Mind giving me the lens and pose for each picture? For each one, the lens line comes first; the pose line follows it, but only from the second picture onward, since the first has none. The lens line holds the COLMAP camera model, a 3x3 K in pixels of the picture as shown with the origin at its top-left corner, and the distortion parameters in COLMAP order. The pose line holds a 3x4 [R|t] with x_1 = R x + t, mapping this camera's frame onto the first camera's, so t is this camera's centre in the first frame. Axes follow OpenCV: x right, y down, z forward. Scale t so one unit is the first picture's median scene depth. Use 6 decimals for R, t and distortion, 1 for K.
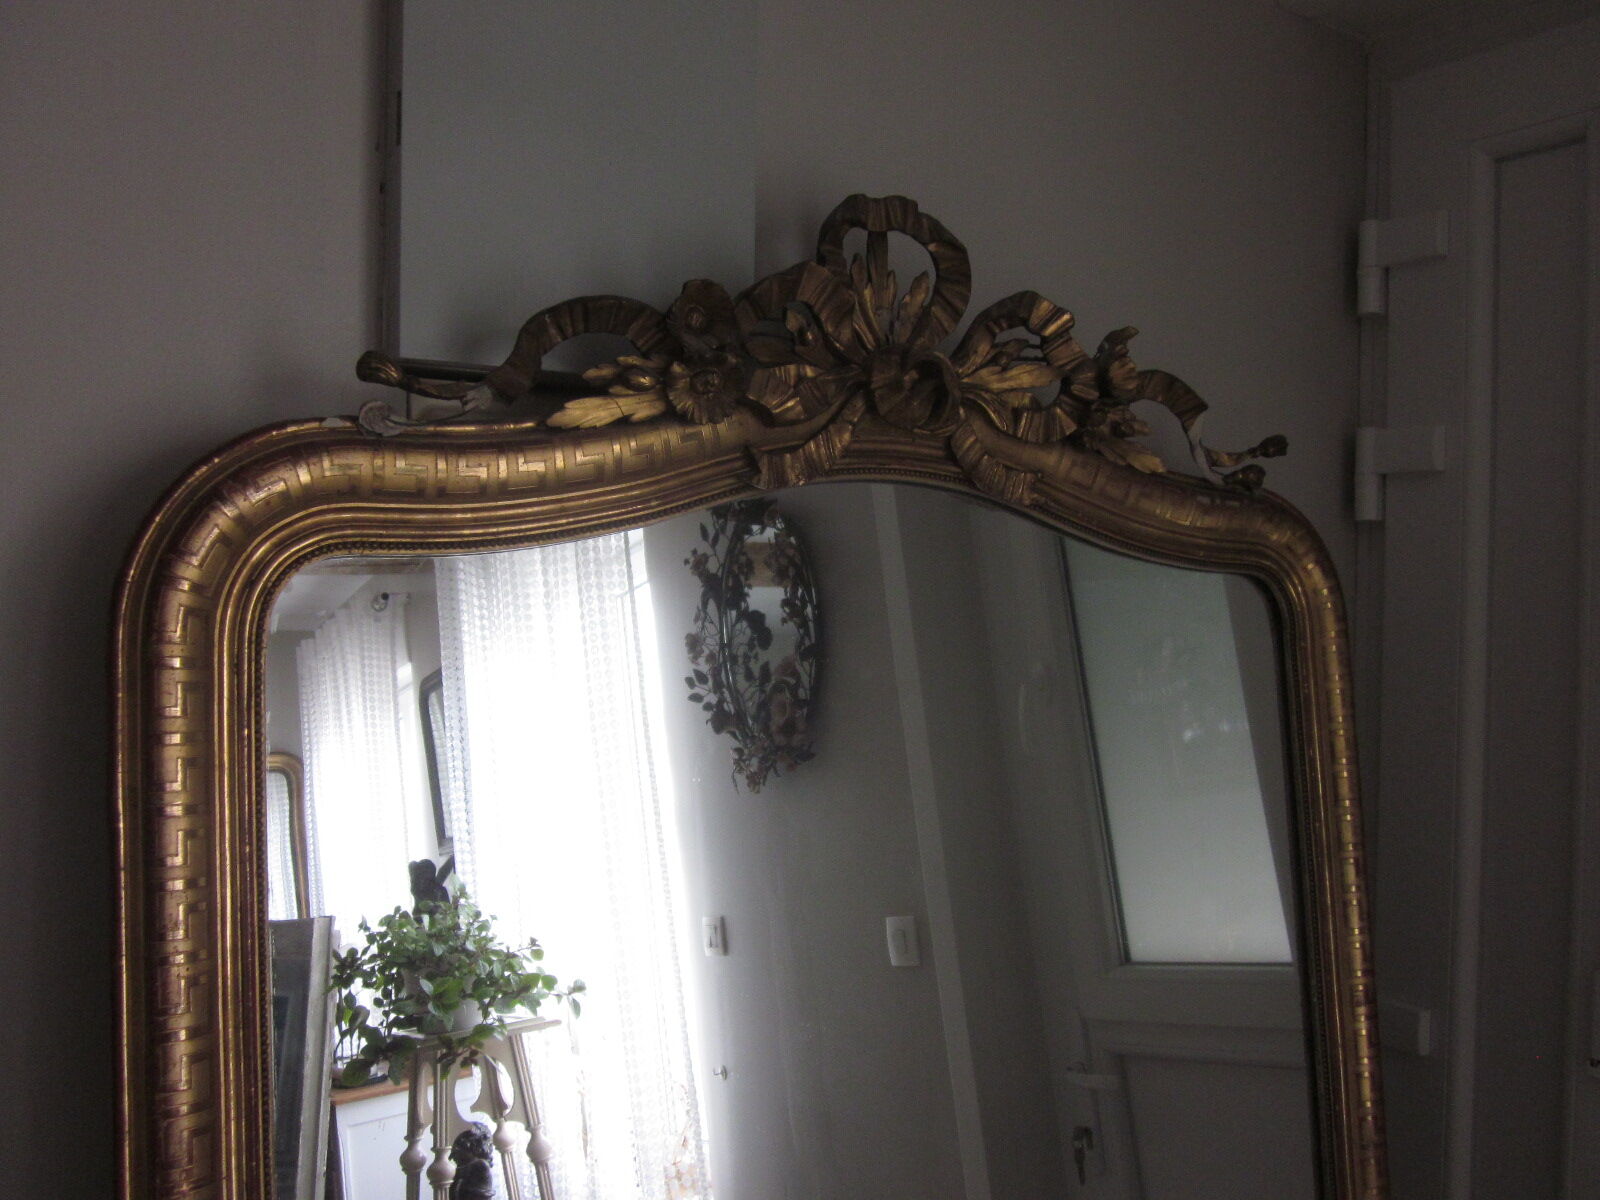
lens RADIAL K [[1335.8, 0, 806.2], [0, 1335.8, 601.2], [0, 0, 1]] dist [-0.040177, 0.009410]
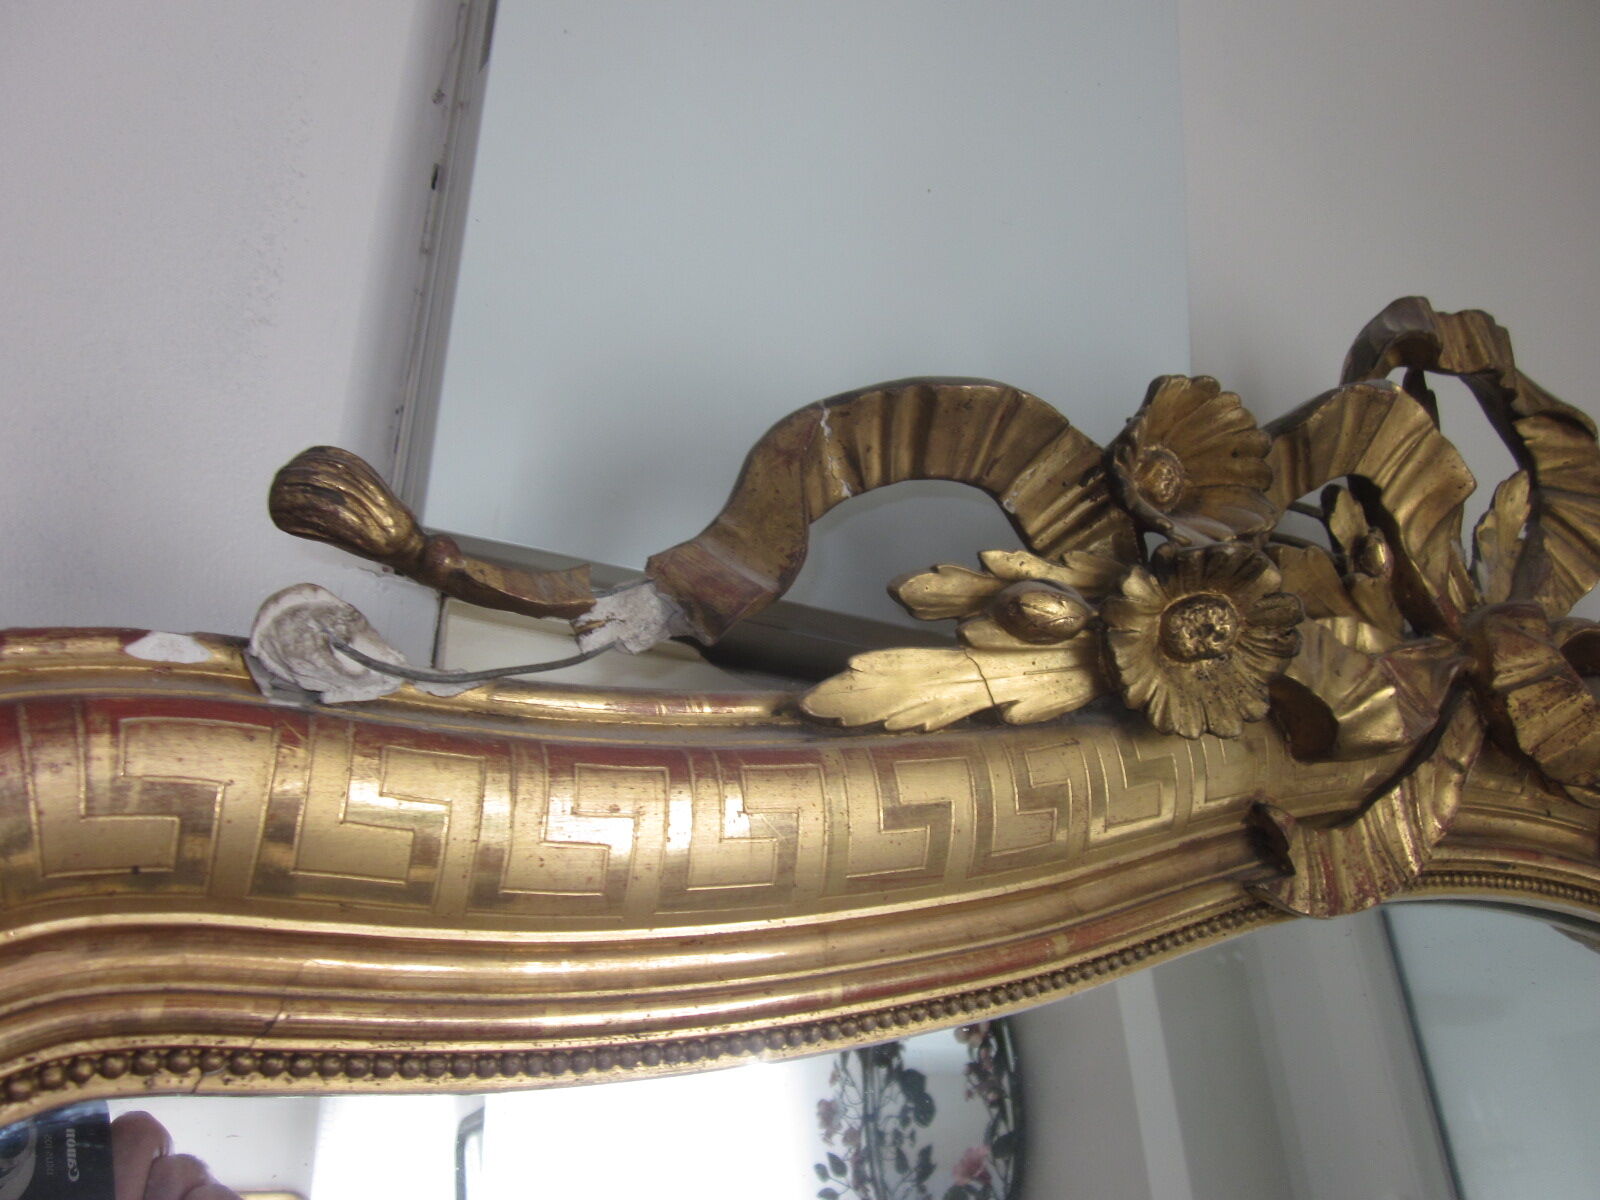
lens RADIAL K [[1335.8, 0, 806.6], [0, 1335.8, 601.2], [0, 0, 1]] dist [-0.040177, 0.009410]
pose [[0.997775, 0.028409, -0.060314, -0.140260], [-0.045146, 0.953589, -0.297708, -0.043887], [0.049057, 0.299769, 0.952750, 0.528141]]
